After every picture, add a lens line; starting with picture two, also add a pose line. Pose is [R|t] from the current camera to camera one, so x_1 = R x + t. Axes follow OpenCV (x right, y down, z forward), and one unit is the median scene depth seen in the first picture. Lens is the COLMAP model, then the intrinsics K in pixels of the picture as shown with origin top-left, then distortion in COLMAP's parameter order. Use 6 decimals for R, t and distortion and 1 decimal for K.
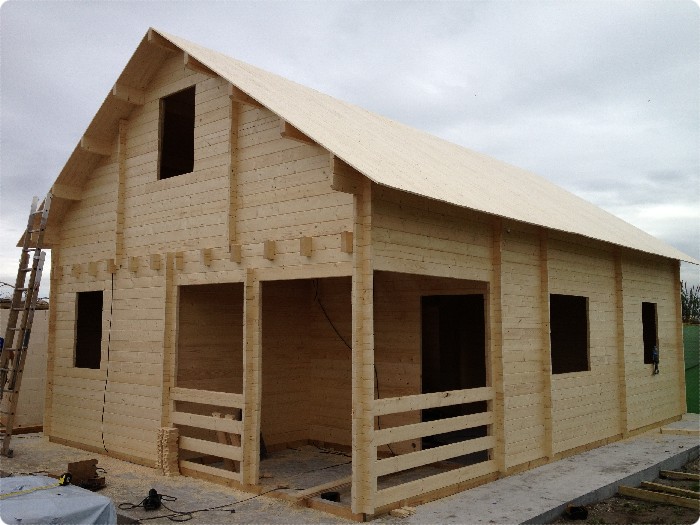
lens RADIAL K [[677.2, 0, 344.7], [0, 677.2, 262.6], [0, 0, 1]] dist [0.026046, 0.000000]
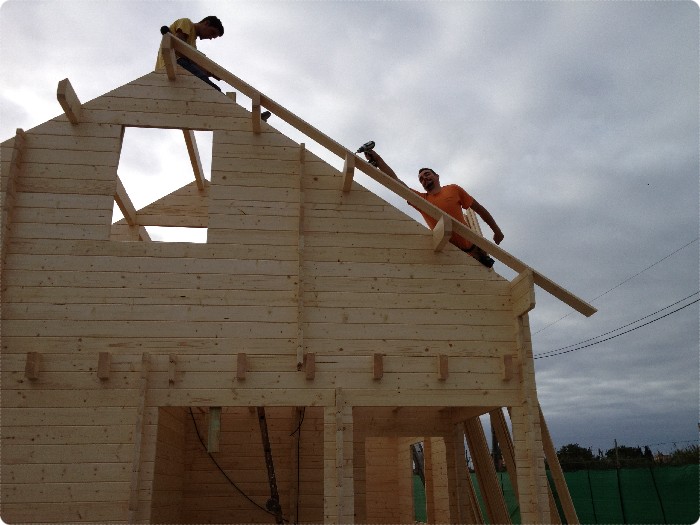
lens RADIAL K [[677.2, 0, 355.0], [0, 677.2, 261.9], [0, 0, 1]] dist [0.026046, 0.000000]
pose [[0.657130, 0.227212, 0.718717, -0.624155], [-0.049489, 0.964435, -0.259645, 0.060348], [-0.752151, 0.135052, 0.645004, 0.434384]]
